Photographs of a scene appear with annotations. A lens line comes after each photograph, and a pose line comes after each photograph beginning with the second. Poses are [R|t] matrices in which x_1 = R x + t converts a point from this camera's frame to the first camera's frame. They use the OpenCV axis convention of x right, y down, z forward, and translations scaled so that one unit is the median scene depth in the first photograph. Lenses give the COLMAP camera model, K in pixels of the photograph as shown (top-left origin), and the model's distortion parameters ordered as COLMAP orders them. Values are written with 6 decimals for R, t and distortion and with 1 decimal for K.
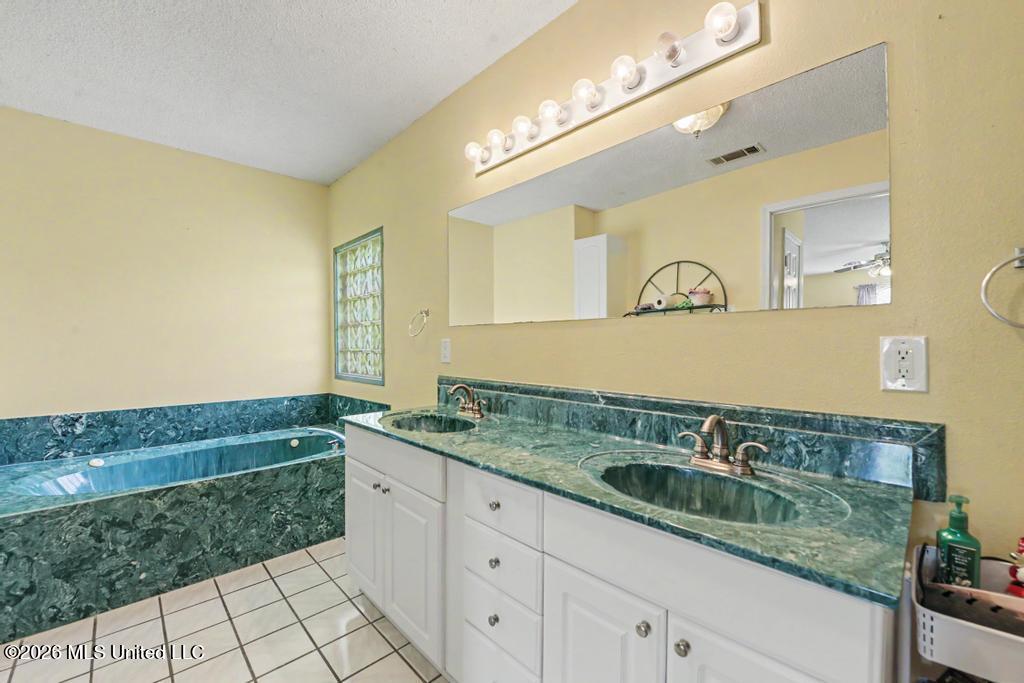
lens RADIAL K [[411.4, 0, 516.1], [0, 411.4, 343.8], [0, 0, 1]] dist [-0.021175, -0.000262]
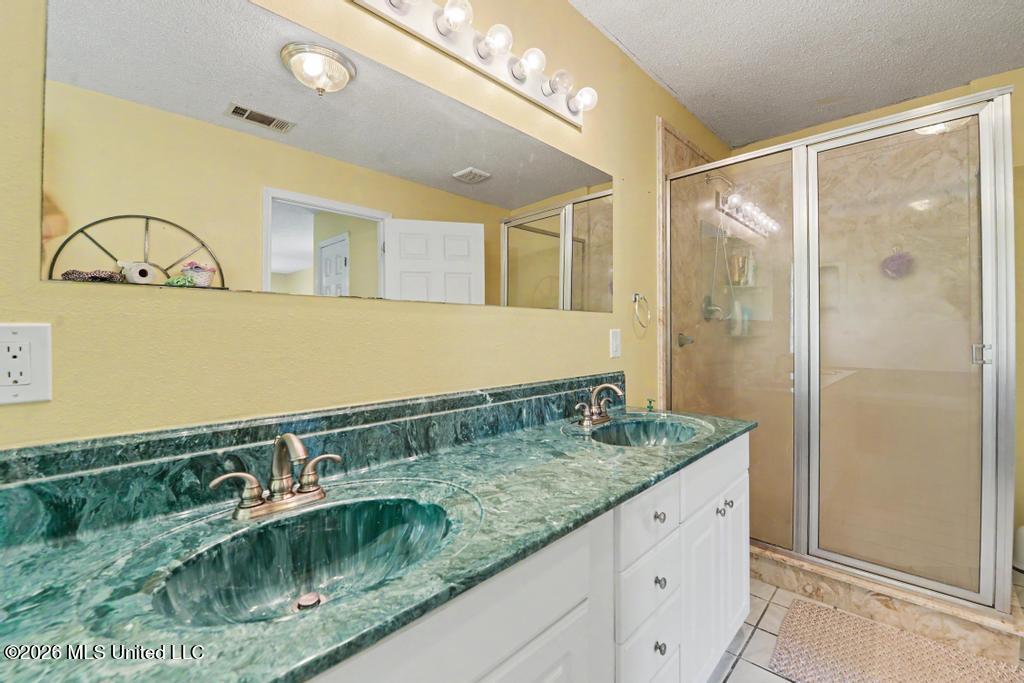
lens RADIAL K [[411.4, 0, 516.1], [0, 411.4, 334.2], [0, 0, 1]] dist [-0.021175, -0.000262]
pose [[-0.020693, 0.004677, 0.999775, -0.666124], [0.008456, 0.999954, -0.004503, 0.005135], [-0.999750, 0.008361, -0.020732, 0.961922]]
